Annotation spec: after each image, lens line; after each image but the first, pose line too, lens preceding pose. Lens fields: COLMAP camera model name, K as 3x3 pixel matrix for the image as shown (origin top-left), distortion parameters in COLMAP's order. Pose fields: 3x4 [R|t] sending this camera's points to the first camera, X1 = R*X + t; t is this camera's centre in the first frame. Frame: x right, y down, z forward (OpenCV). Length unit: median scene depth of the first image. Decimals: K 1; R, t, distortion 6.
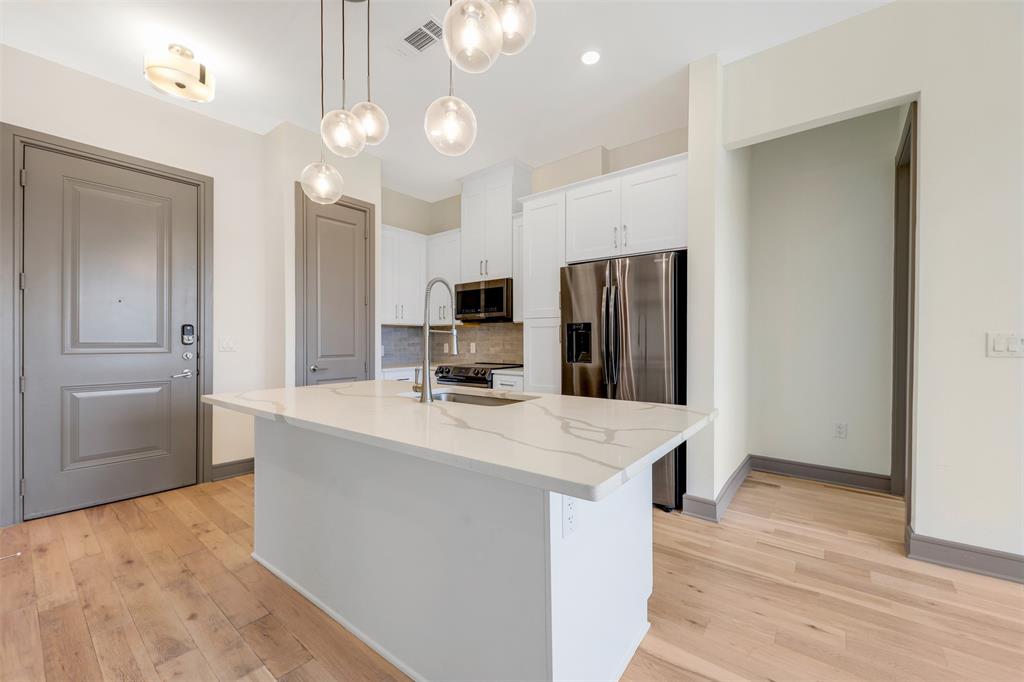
lens RADIAL K [[401.9, 0, 520.0], [0, 401.9, 343.0], [0, 0, 1]] dist [0.005906, -0.004046]
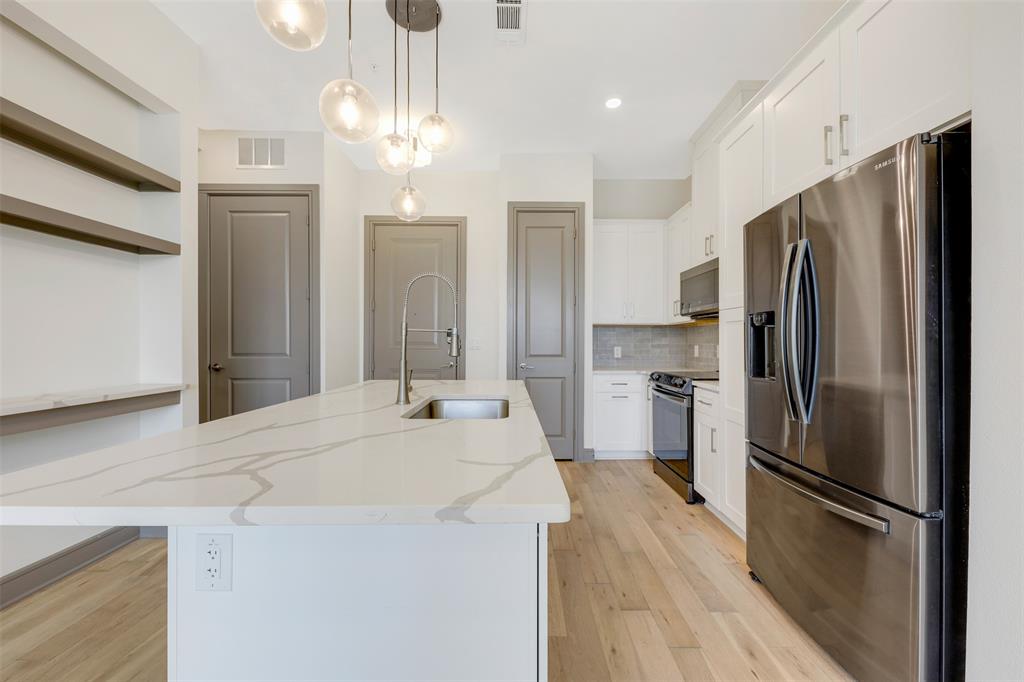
lens RADIAL K [[401.9, 0, 515.6], [0, 401.9, 339.7], [0, 0, 1]] dist [0.005906, -0.004046]
pose [[0.618674, 0.000899, -0.785647, 0.444144], [-0.008762, 0.999945, -0.005756, -0.003941], [0.785599, 0.010445, 0.618648, 0.394131]]
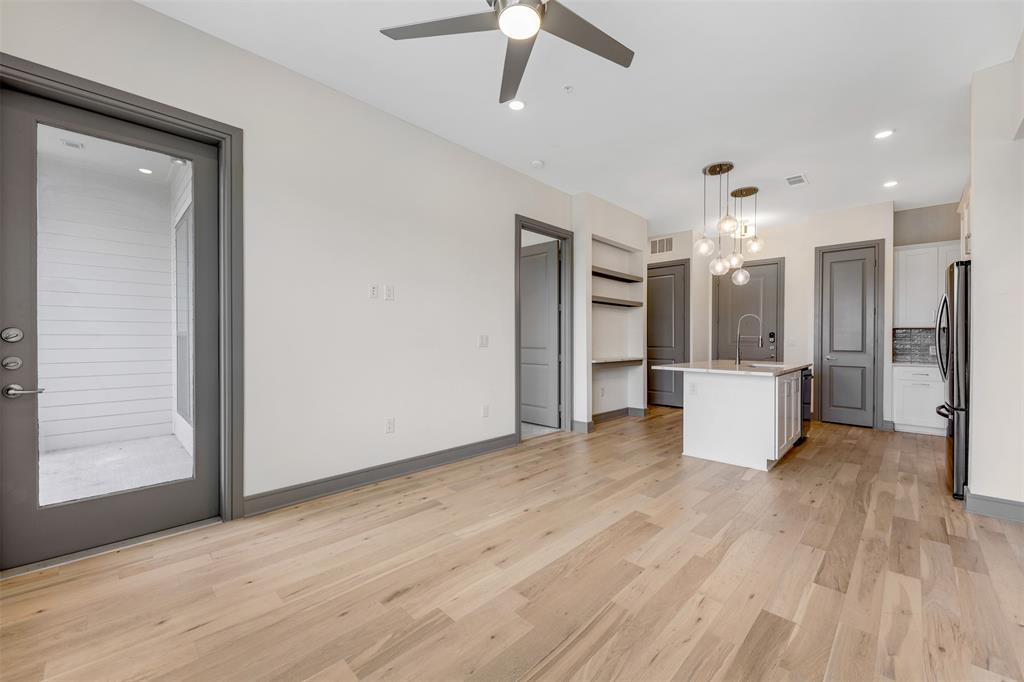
lens RADIAL K [[401.9, 0, 522.3], [0, 401.9, 340.5], [0, 0, 1]] dist [0.005906, -0.004046]
pose [[-0.095170, 0.006796, -0.995438, 1.574747], [-0.012228, 0.999893, 0.007995, -0.006680], [0.995386, 0.012933, -0.095077, -0.081531]]
